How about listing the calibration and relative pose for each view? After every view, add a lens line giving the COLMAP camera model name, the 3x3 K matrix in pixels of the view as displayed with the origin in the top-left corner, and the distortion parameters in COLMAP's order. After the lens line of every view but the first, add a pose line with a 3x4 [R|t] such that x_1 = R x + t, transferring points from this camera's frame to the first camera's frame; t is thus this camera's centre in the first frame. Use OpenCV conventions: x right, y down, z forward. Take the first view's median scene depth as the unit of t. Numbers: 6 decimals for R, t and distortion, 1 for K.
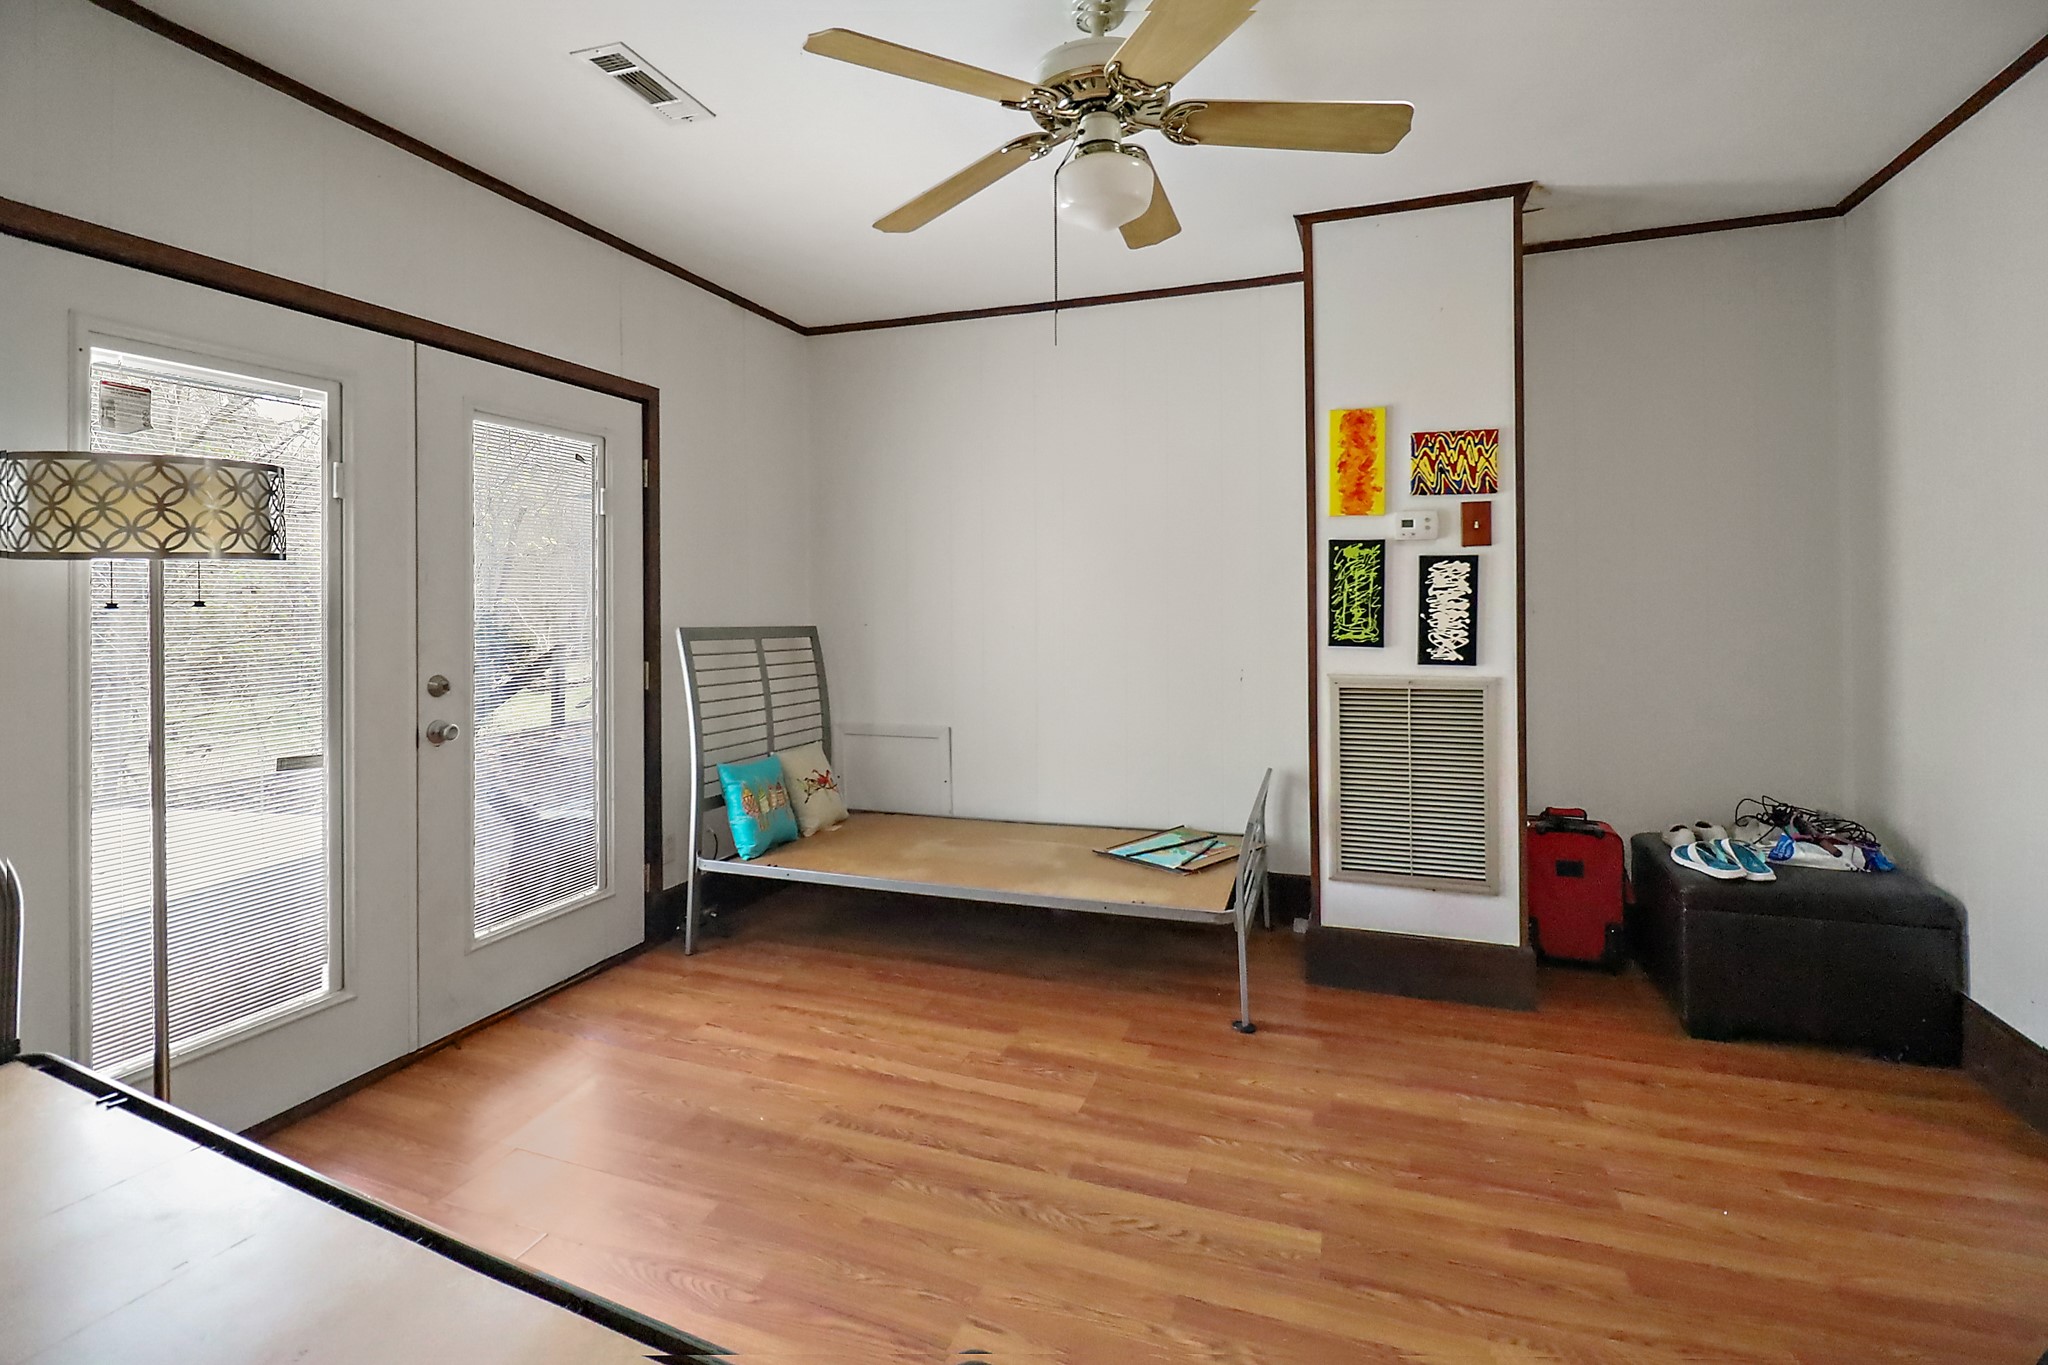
lens RADIAL K [[958.4, 0, 1024.8], [0, 958.4, 598.9], [0, 0, 1]] dist [0.013664, -0.014757]
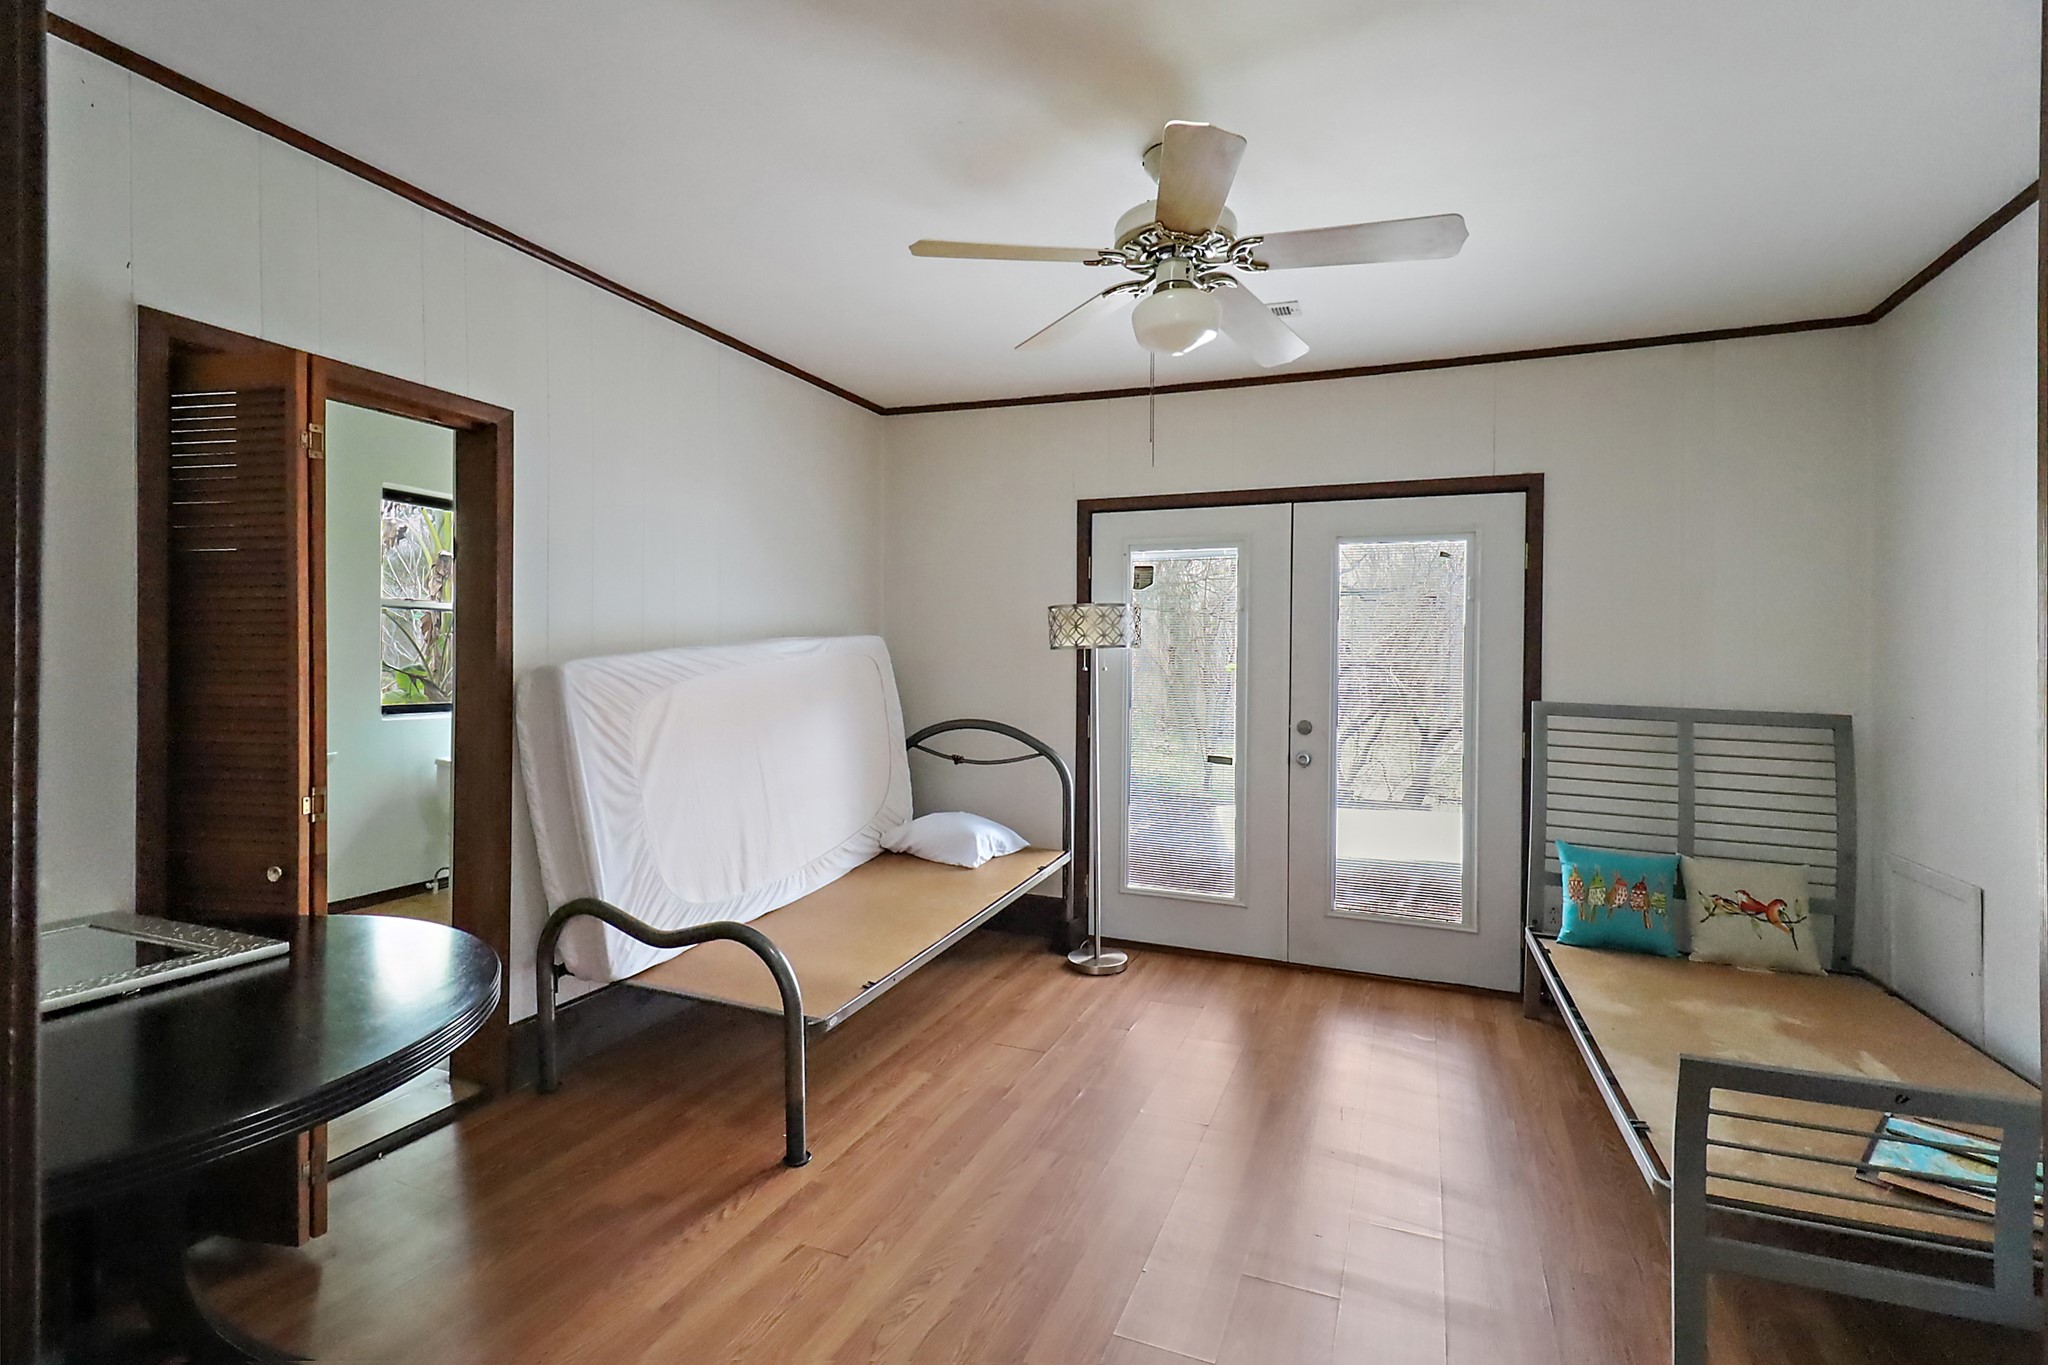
lens RADIAL K [[947.6, 0, 1028.7], [0, 947.6, 655.9], [0, 0, 1]] dist [0.013042, -0.014984]
pose [[-0.044527, -0.000687, -0.999008, 0.724337], [-0.015012, 0.999887, -0.000018, -0.011788], [0.998895, 0.014996, -0.044532, 0.519712]]
